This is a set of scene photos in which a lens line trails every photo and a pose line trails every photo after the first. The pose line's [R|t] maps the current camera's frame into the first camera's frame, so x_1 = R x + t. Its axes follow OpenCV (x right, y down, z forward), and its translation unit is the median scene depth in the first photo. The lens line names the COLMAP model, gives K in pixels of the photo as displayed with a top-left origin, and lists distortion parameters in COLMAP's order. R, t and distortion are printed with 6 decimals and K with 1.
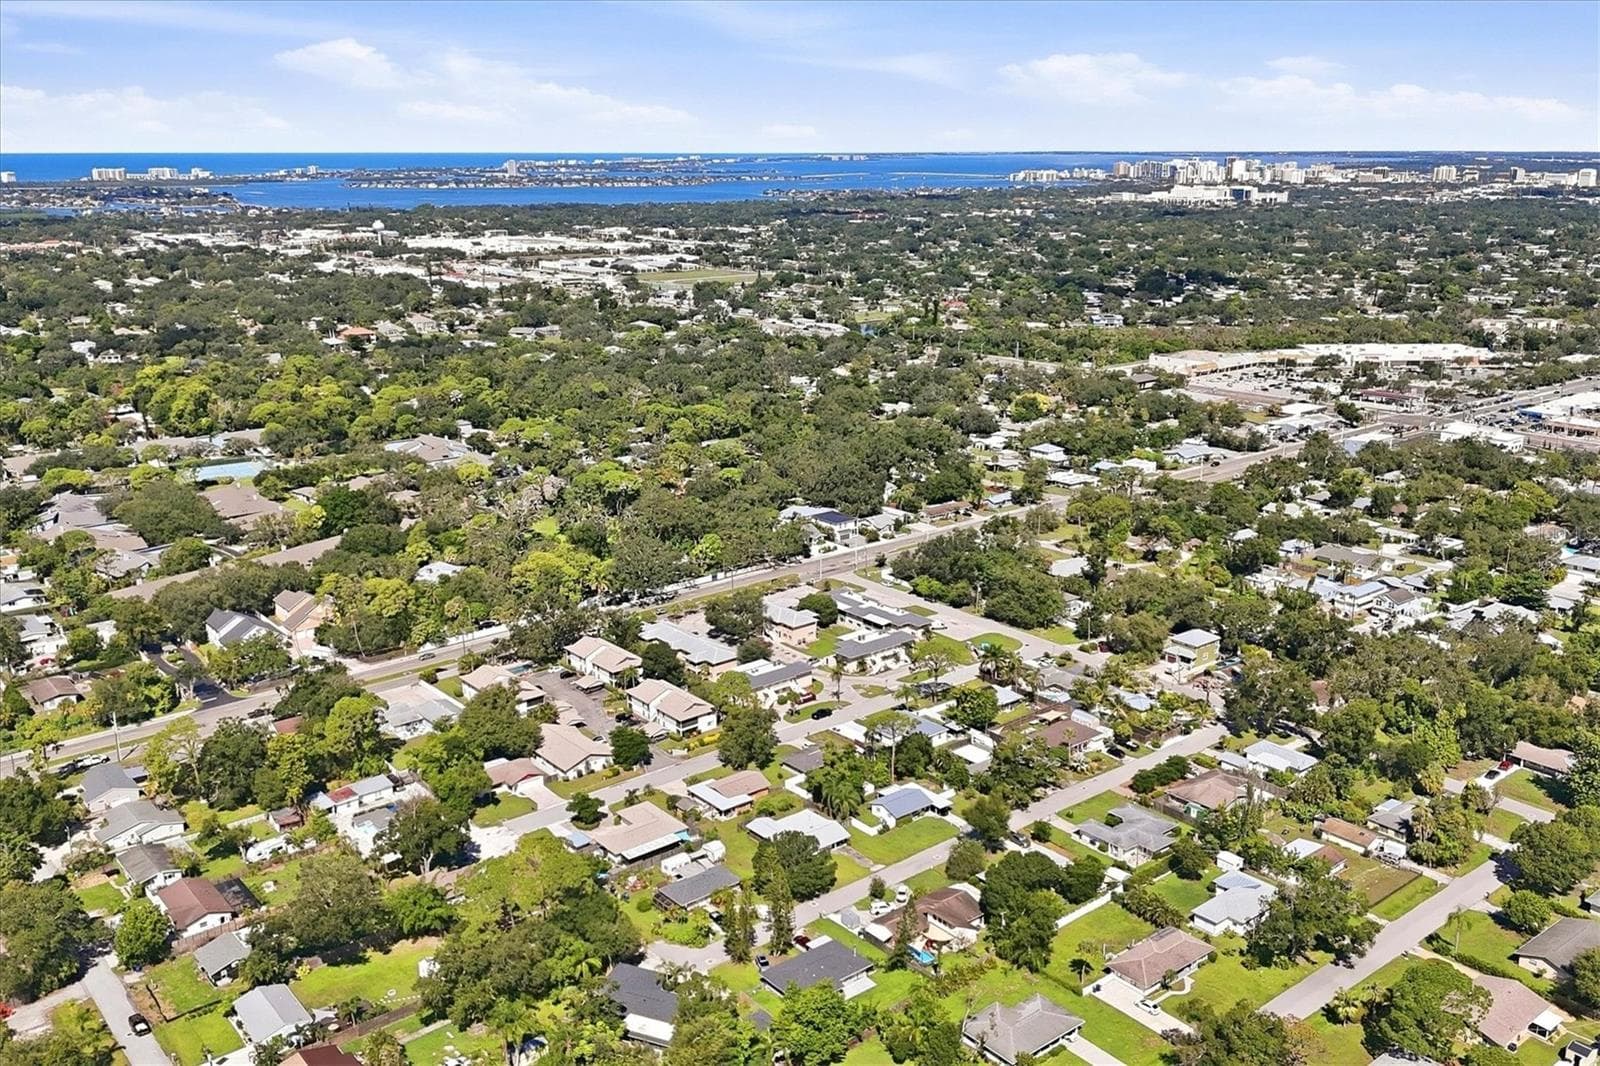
lens RADIAL K [[1565.3, 0, 800.5], [0, 1565.3, 534.3], [0, 0, 1]] dist [0.011650, 0.000145]
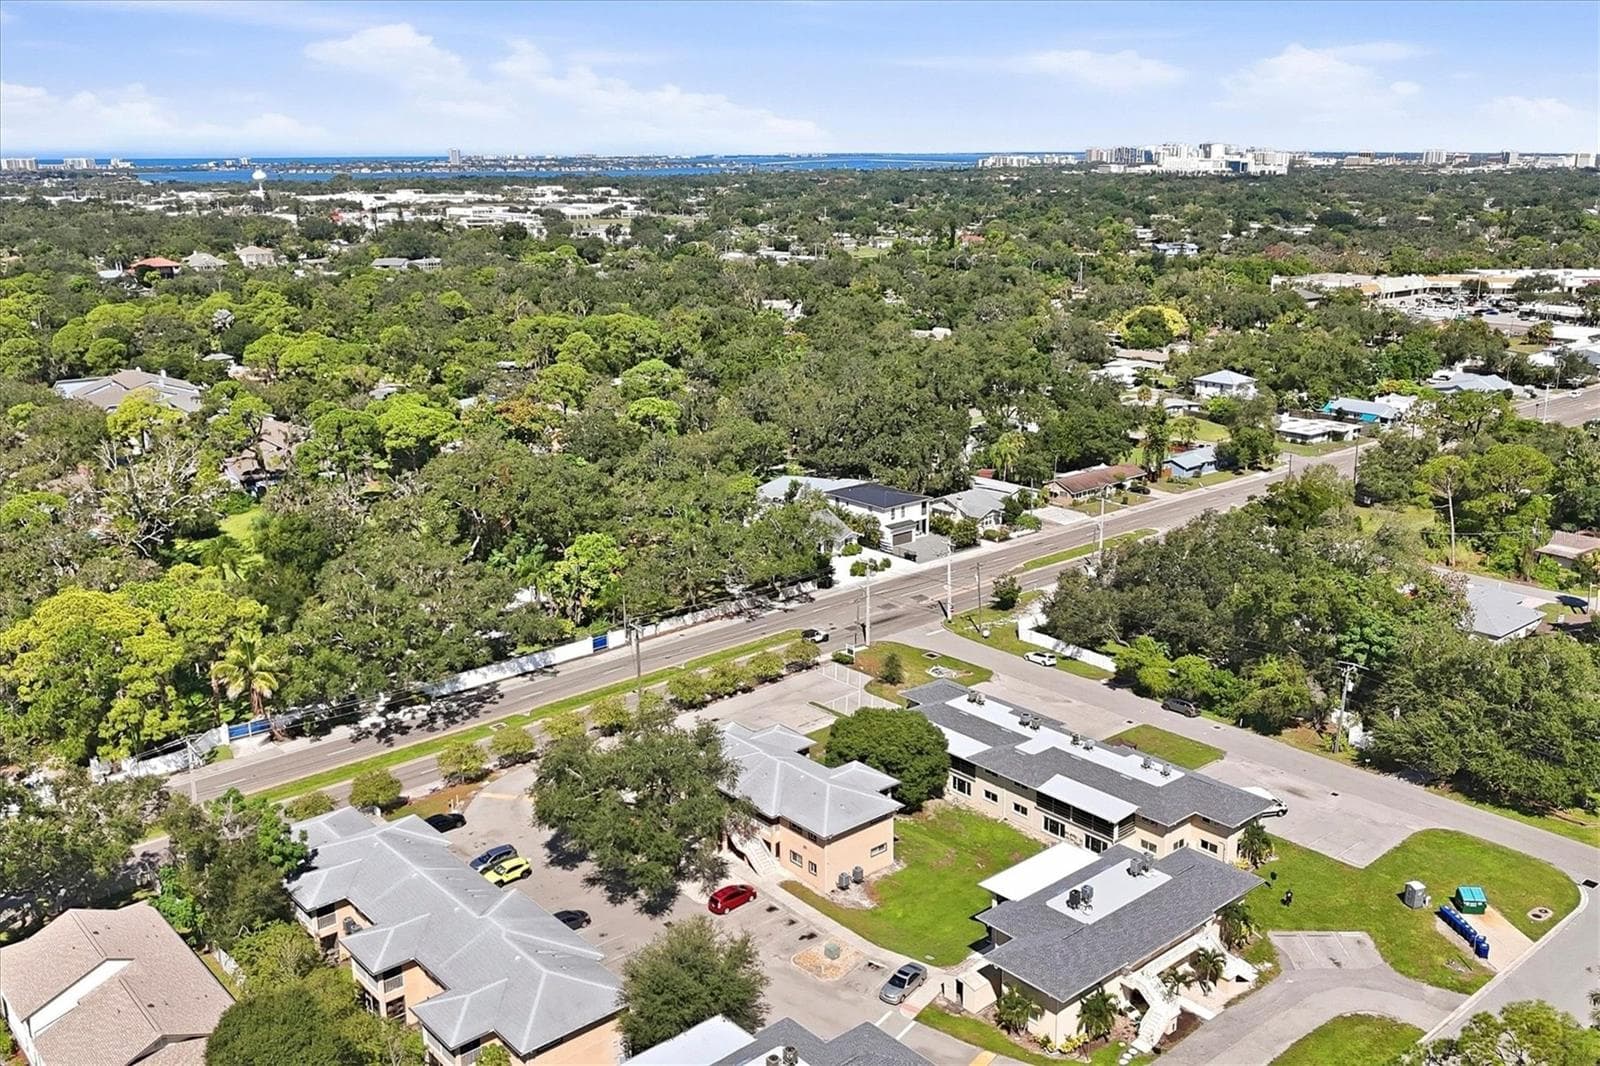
lens RADIAL K [[1565.3, 0, 799.0], [0, 1565.3, 531.0], [0, 0, 1]] dist [0.011650, 0.000145]
pose [[0.999662, -0.010582, 0.023762, -0.013398], [0.010695, 0.999932, -0.004611, 0.001445], [-0.023711, 0.004863, 0.999707, 0.585054]]
